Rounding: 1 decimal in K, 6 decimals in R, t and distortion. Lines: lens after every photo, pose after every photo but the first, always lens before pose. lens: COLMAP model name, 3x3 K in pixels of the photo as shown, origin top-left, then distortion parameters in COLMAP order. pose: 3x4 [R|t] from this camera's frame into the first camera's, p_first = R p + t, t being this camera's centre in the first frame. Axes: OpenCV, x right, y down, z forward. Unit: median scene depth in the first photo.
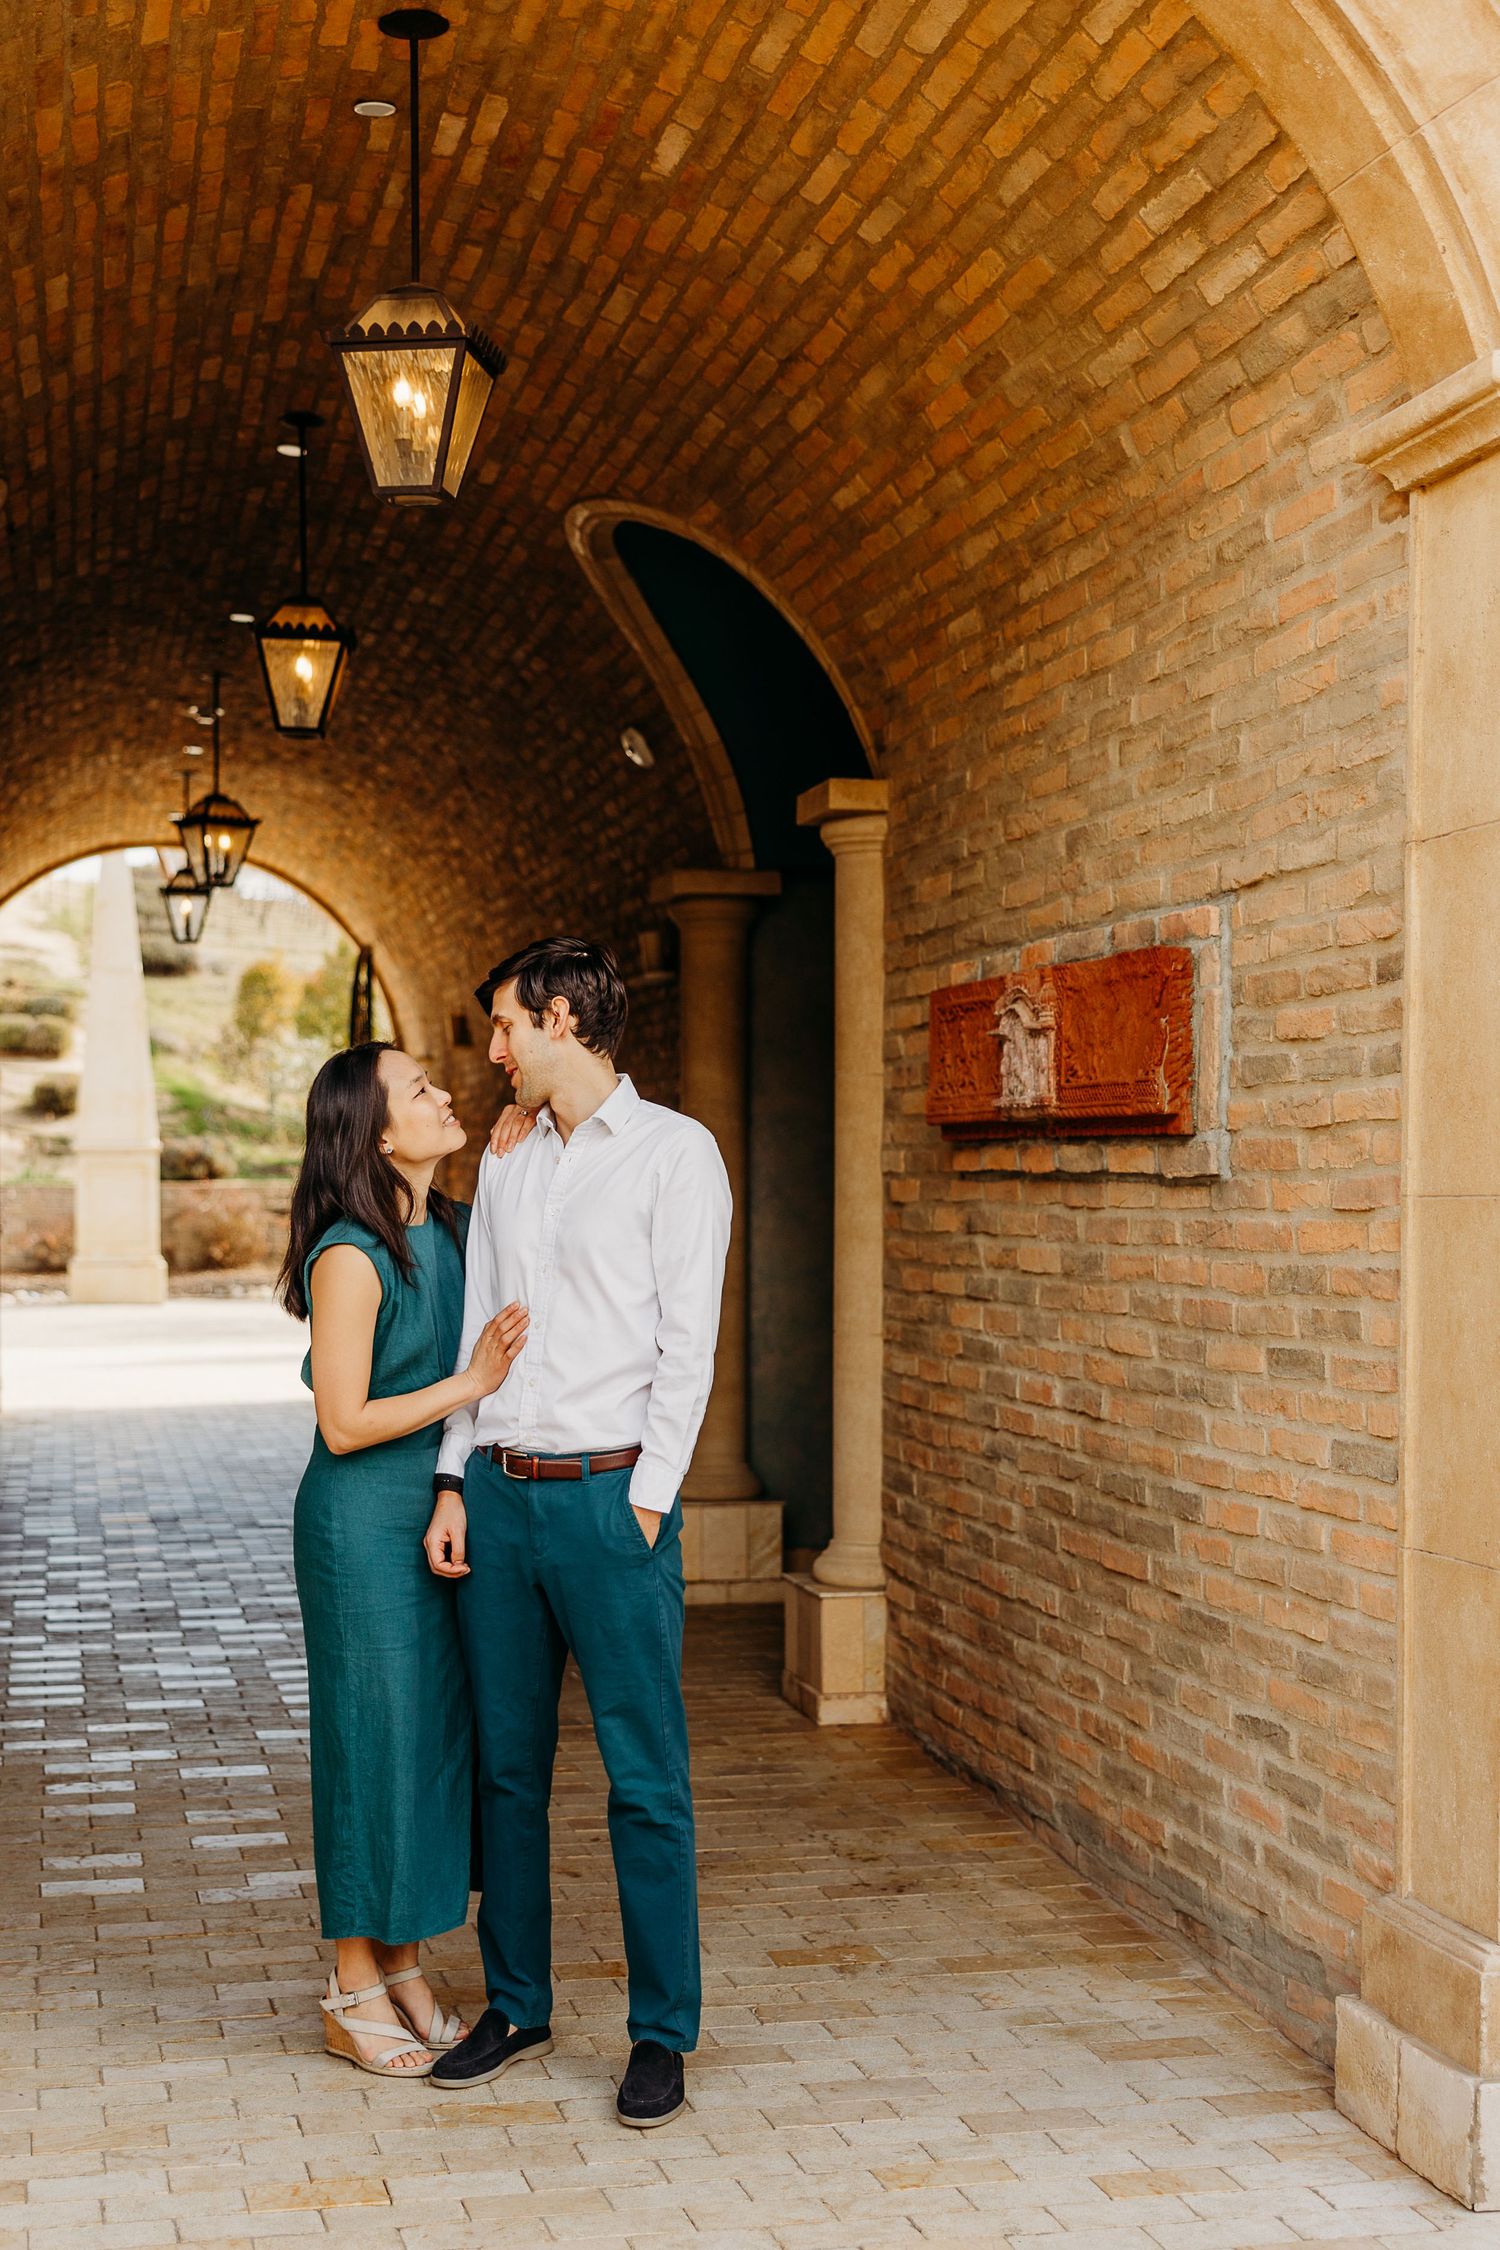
lens RADIAL K [[2632.4, 0, 665.6], [0, 2632.4, 1150.4], [0, 0, 1]] dist [0.002134, 0.000000]
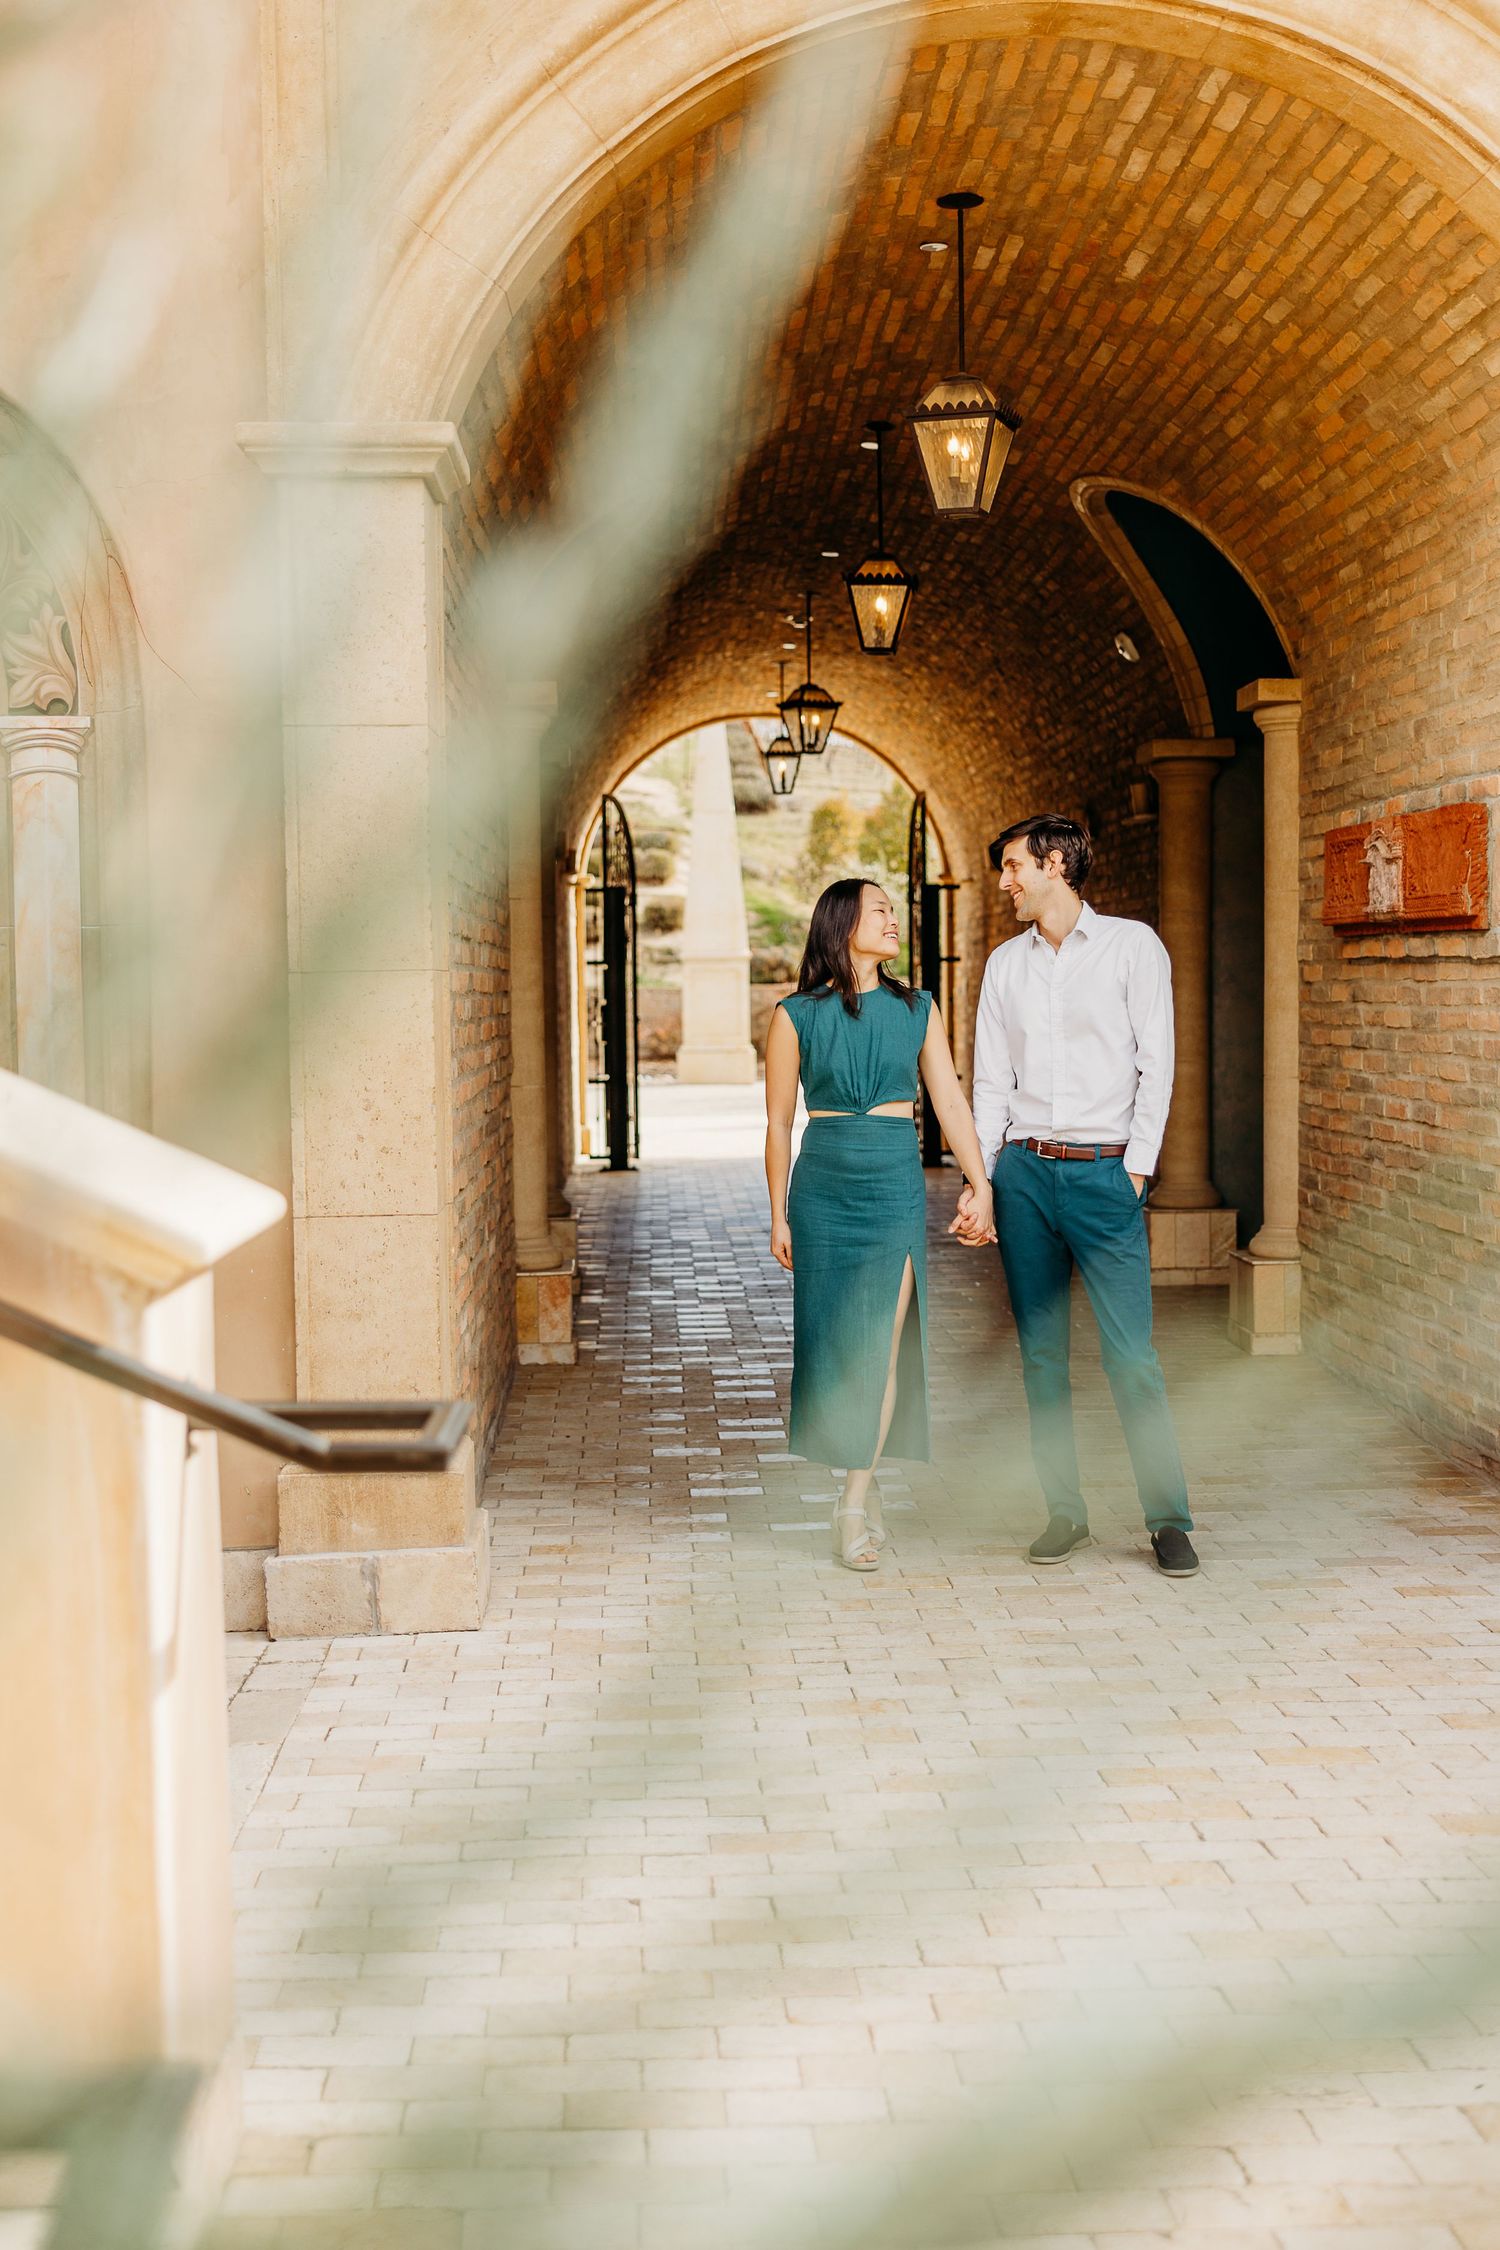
lens RADIAL K [[2632.4, 0, 662.4], [0, 2632.4, 1105.5], [0, 0, 1]] dist [0.002134, 0.000000]
pose [[0.978982, 0.001169, -0.203945, 0.039895], [0.009631, 0.998603, 0.051955, 0.009911], [0.203721, -0.052827, 0.977603, -0.469801]]
